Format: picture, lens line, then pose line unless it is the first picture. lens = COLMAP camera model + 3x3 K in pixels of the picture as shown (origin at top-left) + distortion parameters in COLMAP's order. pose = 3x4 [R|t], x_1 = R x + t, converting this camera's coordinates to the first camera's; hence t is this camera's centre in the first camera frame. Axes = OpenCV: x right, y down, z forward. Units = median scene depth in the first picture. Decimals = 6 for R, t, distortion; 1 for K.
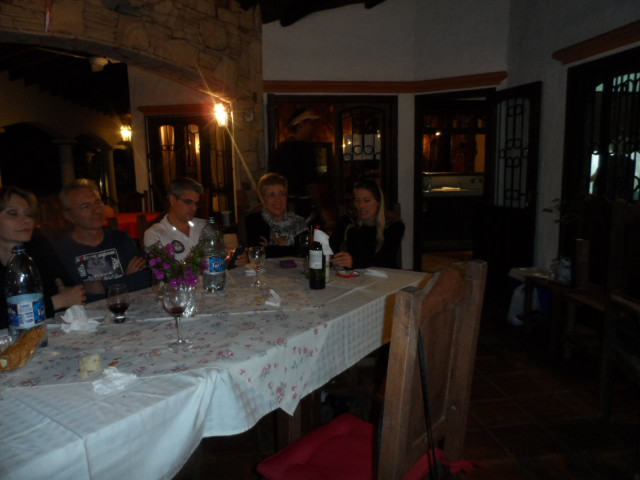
lens RADIAL K [[481.4, 0, 321.5], [0, 481.4, 238.3], [0, 0, 1]] dist [-0.009848, 0.004392]
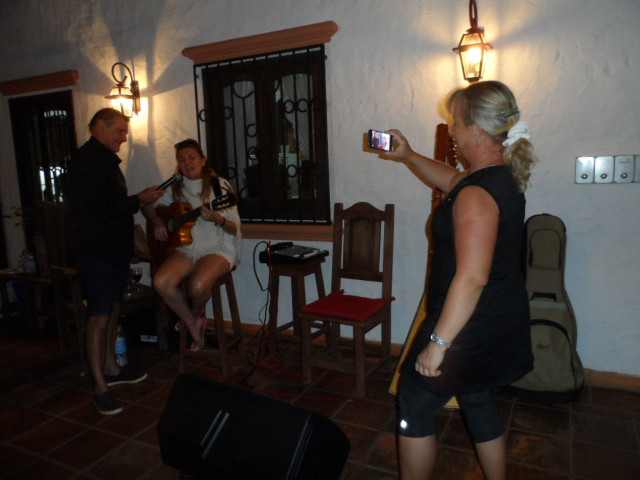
lens RADIAL K [[500.0, 0, 319.6], [0, 500.0, 243.9], [0, 0, 1]] dist [0.003321, -0.000217]
pose [[0.584315, -0.122217, 0.802271, -0.070088], [0.144410, 0.988476, 0.045406, 0.051412], [-0.798575, 0.089324, 0.595230, -0.290476]]
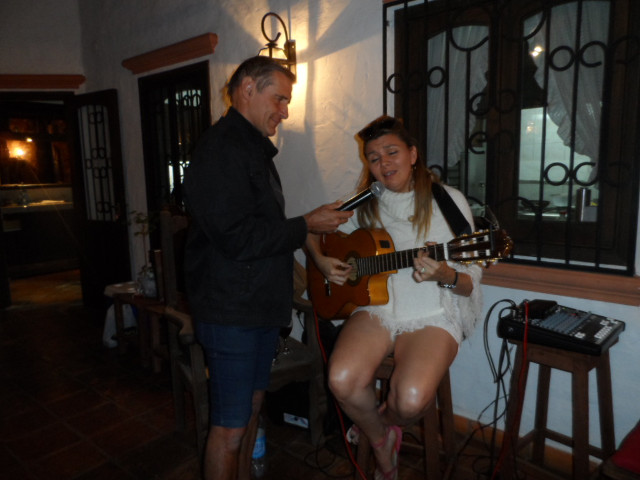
lens RADIAL K [[481.4, 0, 321.5], [0, 481.4, 238.3], [0, 0, 1]] dist [-0.009848, 0.004392]
pose [[0.755917, -0.093449, 0.647963, 0.108320], [0.104450, 0.994297, 0.021545, -0.006344], [-0.646281, 0.051394, 0.761367, 0.013248]]
